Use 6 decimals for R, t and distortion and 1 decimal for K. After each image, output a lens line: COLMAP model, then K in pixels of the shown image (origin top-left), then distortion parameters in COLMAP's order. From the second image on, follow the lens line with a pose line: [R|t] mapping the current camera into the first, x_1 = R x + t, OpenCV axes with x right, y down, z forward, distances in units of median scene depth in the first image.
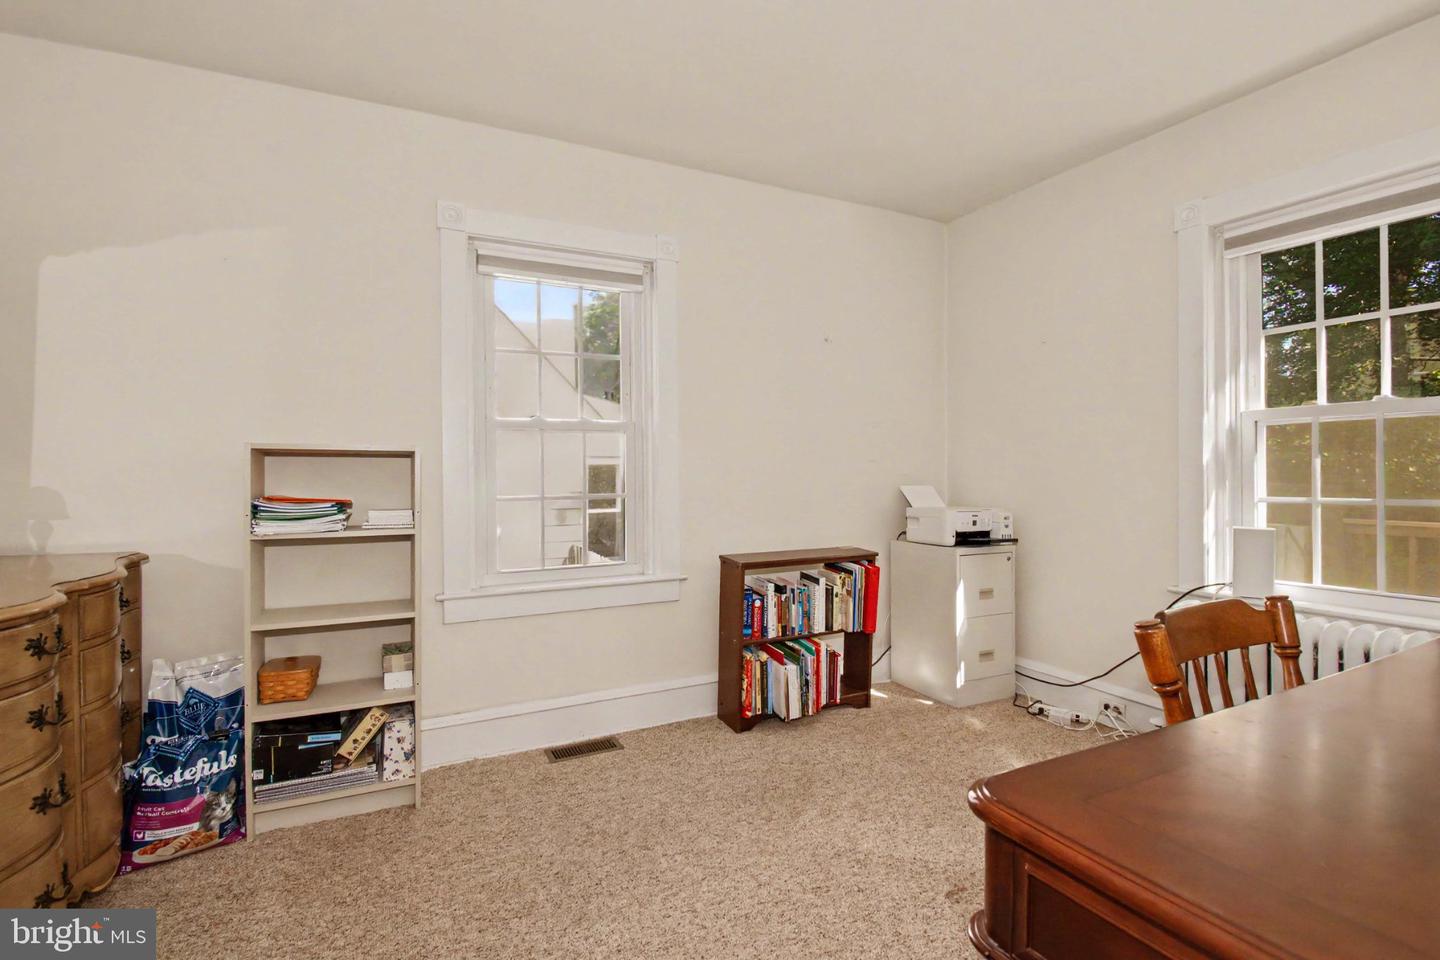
lens RADIAL K [[663.1, 0, 715.2], [0, 663.1, 478.8], [0, 0, 1]] dist [-0.011561, -0.007443]
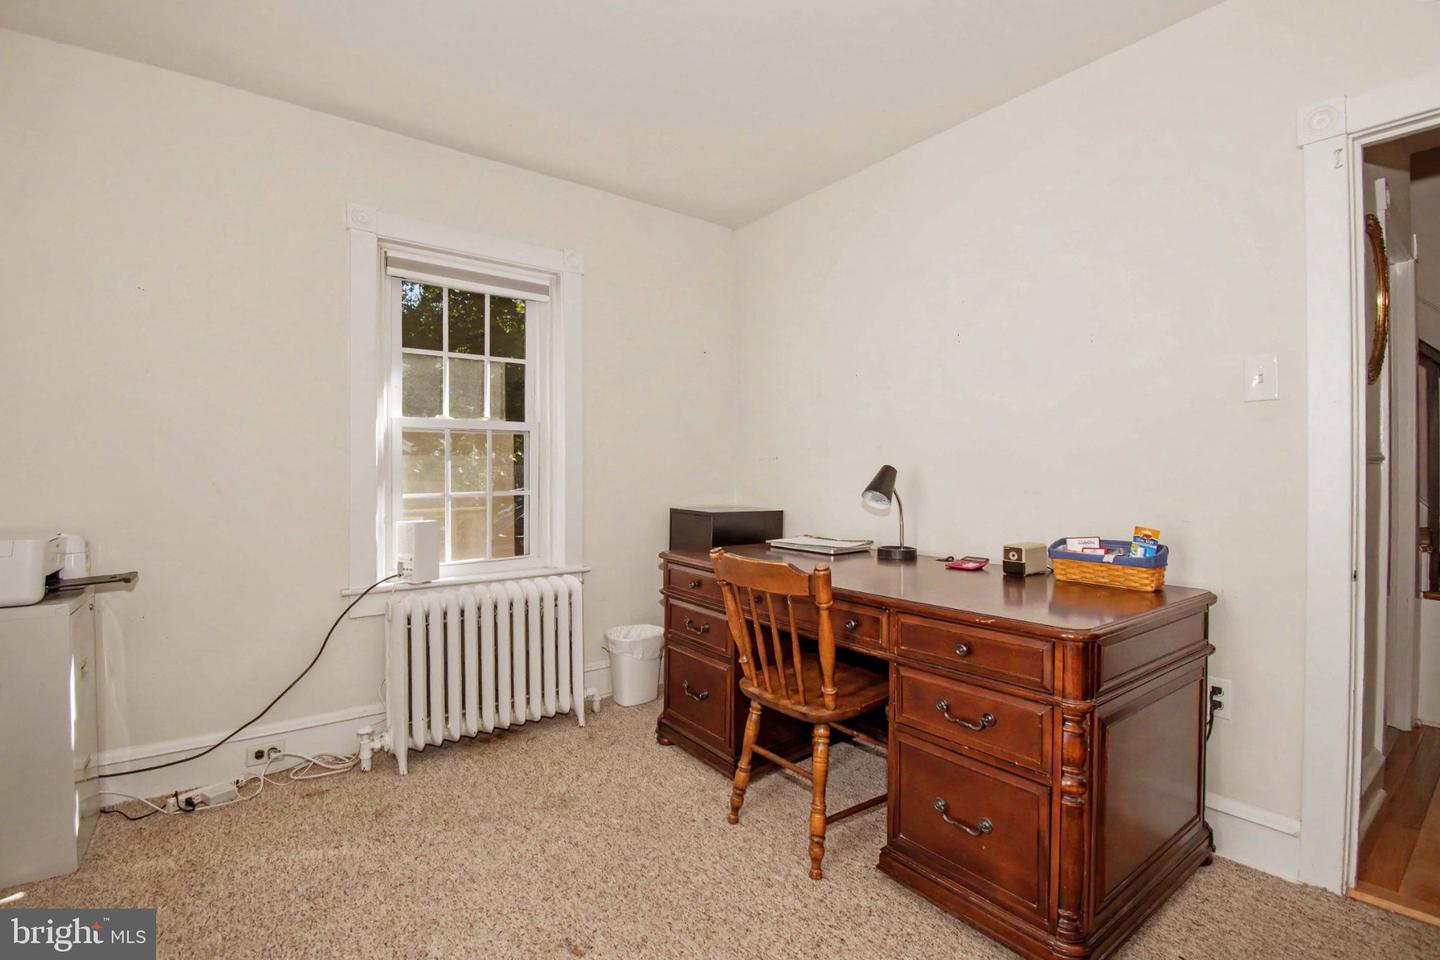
lens RADIAL K [[663.1, 0, 717.2], [0, 663.1, 472.2], [0, 0, 1]] dist [-0.011561, -0.007443]
pose [[-0.195910, 0.006246, 0.980602, -0.404683], [0.013171, 0.999906, -0.003738, 0.001218], [-0.980533, 0.012183, -0.195974, 0.718152]]
